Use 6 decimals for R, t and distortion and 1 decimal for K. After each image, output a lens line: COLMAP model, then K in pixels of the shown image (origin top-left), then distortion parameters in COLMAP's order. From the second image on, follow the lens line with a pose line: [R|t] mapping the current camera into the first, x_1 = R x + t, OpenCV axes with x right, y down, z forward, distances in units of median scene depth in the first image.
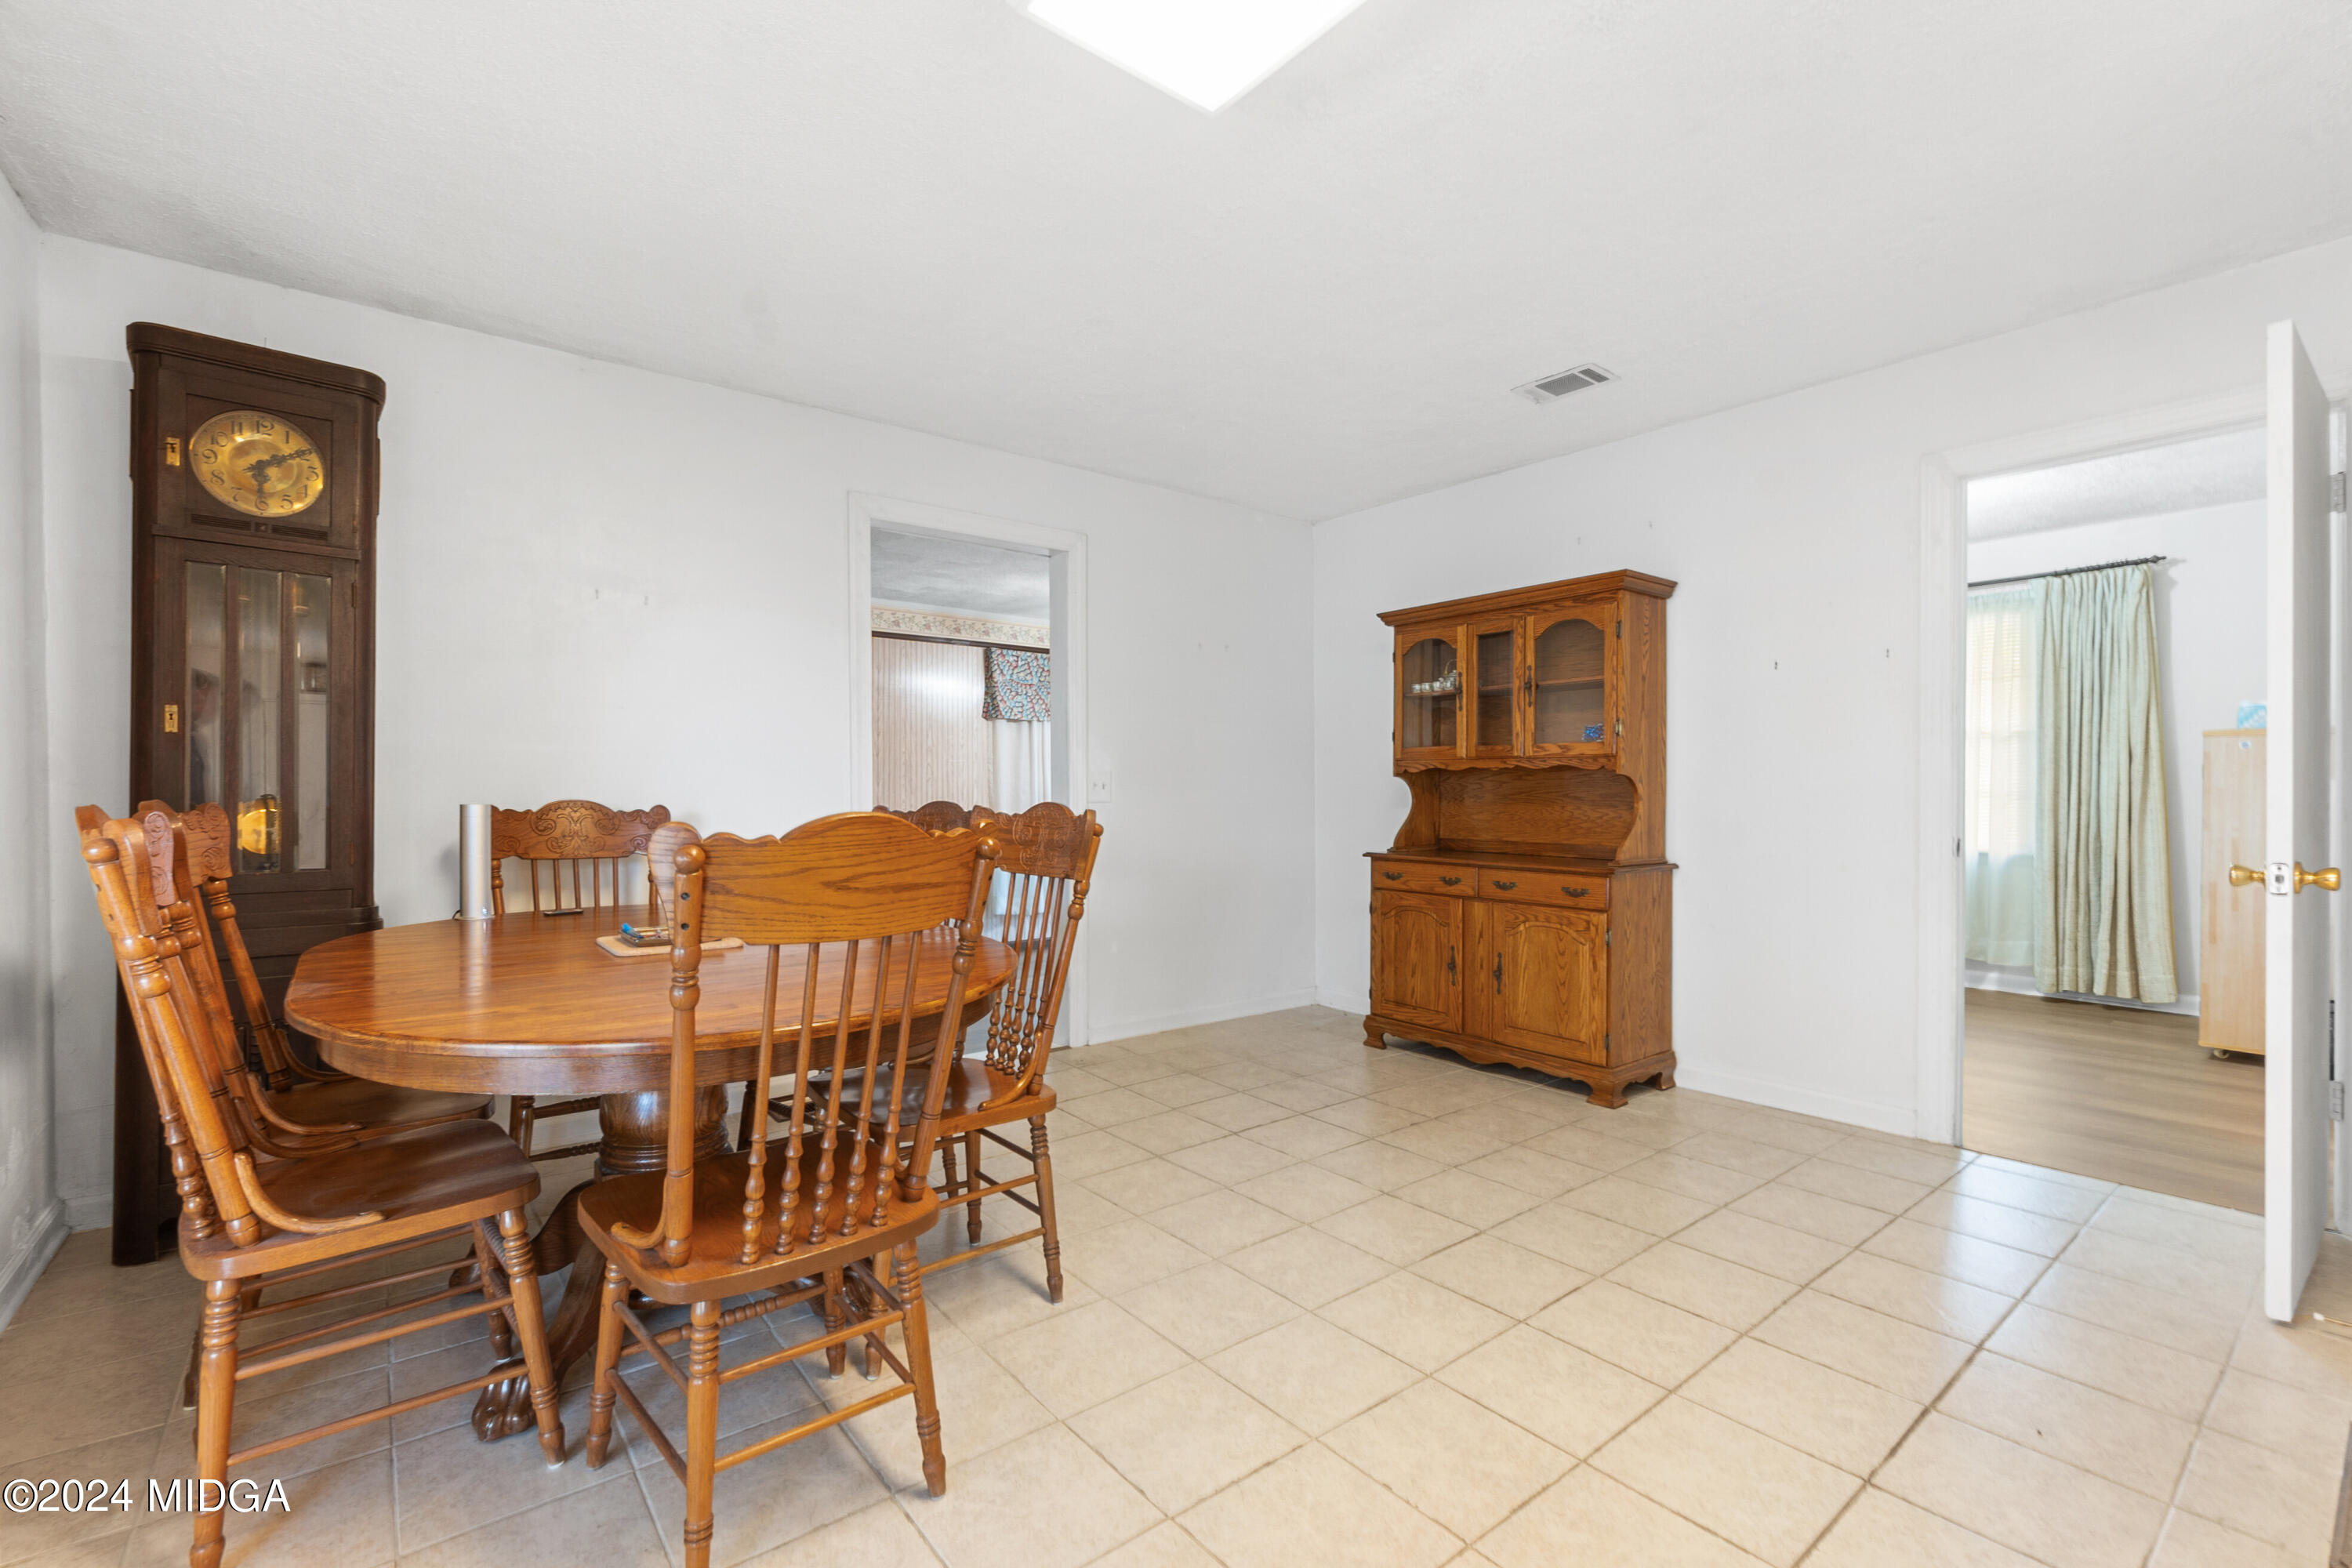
lens RADIAL K [[1018.7, 0, 1160.8], [0, 1018.7, 793.1], [0, 0, 1]] dist [0.000640, 0.000273]
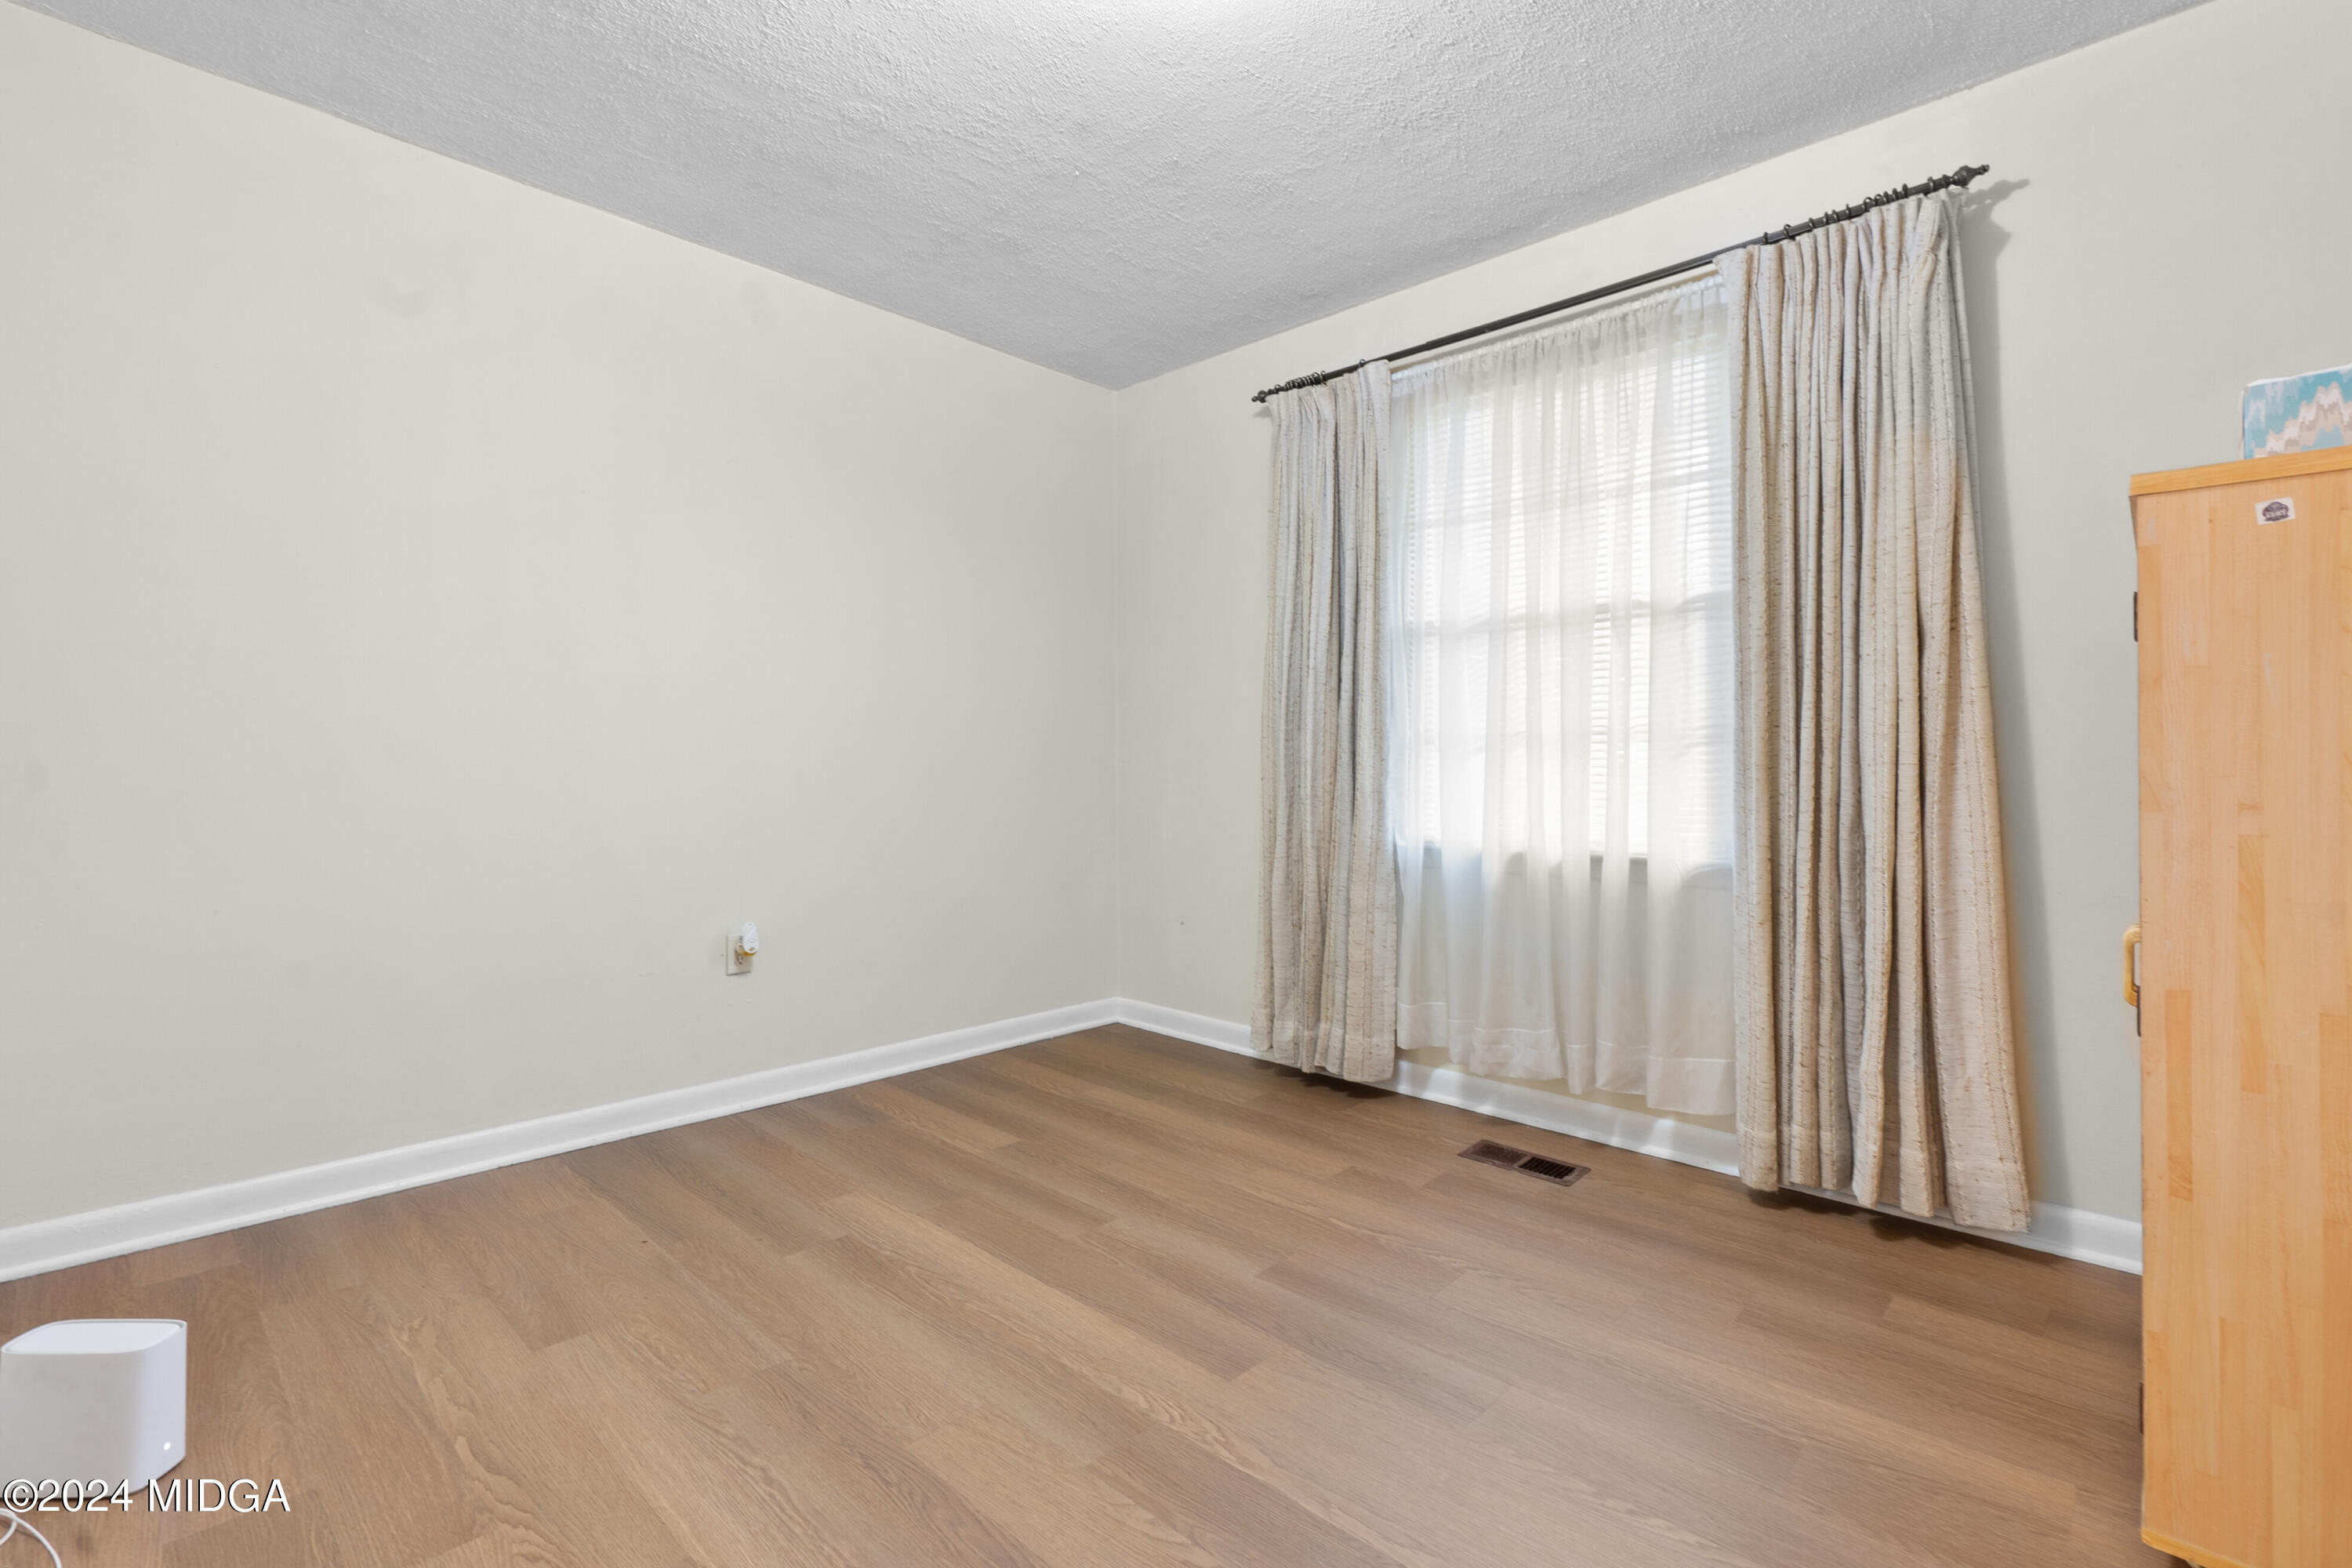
lens RADIAL K [[1050.6, 0, 1170.1], [0, 1050.6, 757.8], [0, 0, 1]] dist [-0.000078, -0.000347]
pose [[0.990533, -0.001907, 0.137259, 0.563821], [0.004258, 0.999849, -0.016837, 0.020149], [-0.137207, 0.017262, 0.990392, 0.591999]]
